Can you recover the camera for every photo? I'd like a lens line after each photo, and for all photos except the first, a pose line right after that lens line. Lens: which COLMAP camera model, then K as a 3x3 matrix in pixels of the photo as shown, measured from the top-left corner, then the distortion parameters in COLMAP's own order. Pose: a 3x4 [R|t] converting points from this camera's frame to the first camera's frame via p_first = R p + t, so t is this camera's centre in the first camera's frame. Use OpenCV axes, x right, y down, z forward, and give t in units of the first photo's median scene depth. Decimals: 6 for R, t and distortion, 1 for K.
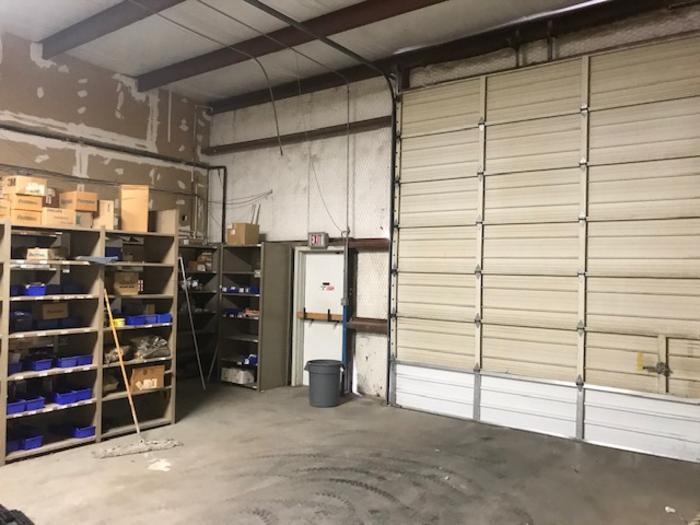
lens RADIAL K [[561.5, 0, 350.0], [0, 561.5, 262.5], [0, 0, 1]] dist [0.134003, -0.237628]
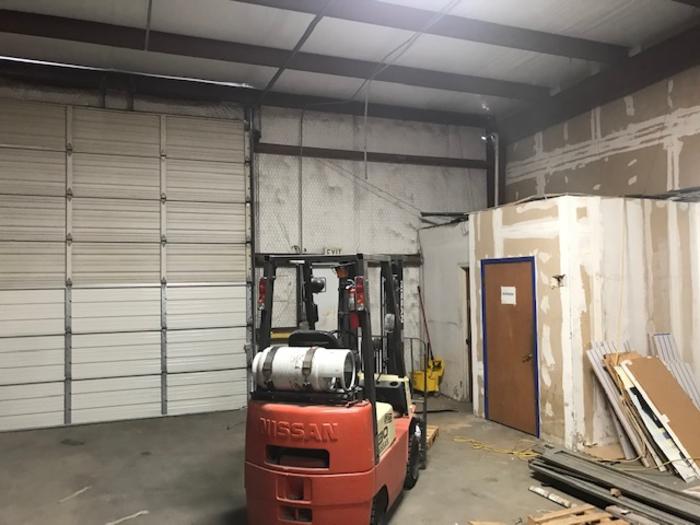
lens RADIAL K [[561.5, 0, 350.0], [0, 561.5, 262.5], [0, 0, 1]] dist [0.134003, -0.237628]
pose [[0.517393, 0.002910, 0.855743, -0.425049], [0.020252, 0.999673, -0.015644, -0.000723], [-0.855508, 0.025424, 0.517164, -0.024848]]
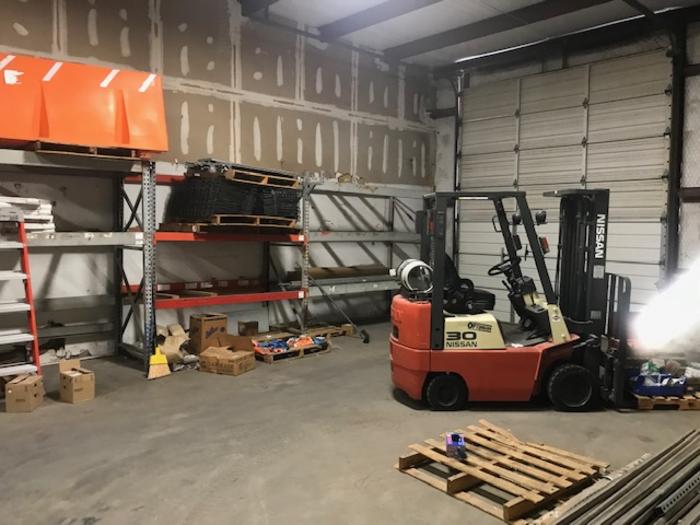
lens RADIAL K [[561.5, 0, 350.0], [0, 561.5, 262.5], [0, 0, 1]] dist [0.134003, -0.237628]
pose [[0.980297, 0.013052, -0.197096, 0.110262], [0.001688, 0.997224, 0.074436, 0.019778], [0.197520, -0.073303, 0.977554, -0.503858]]
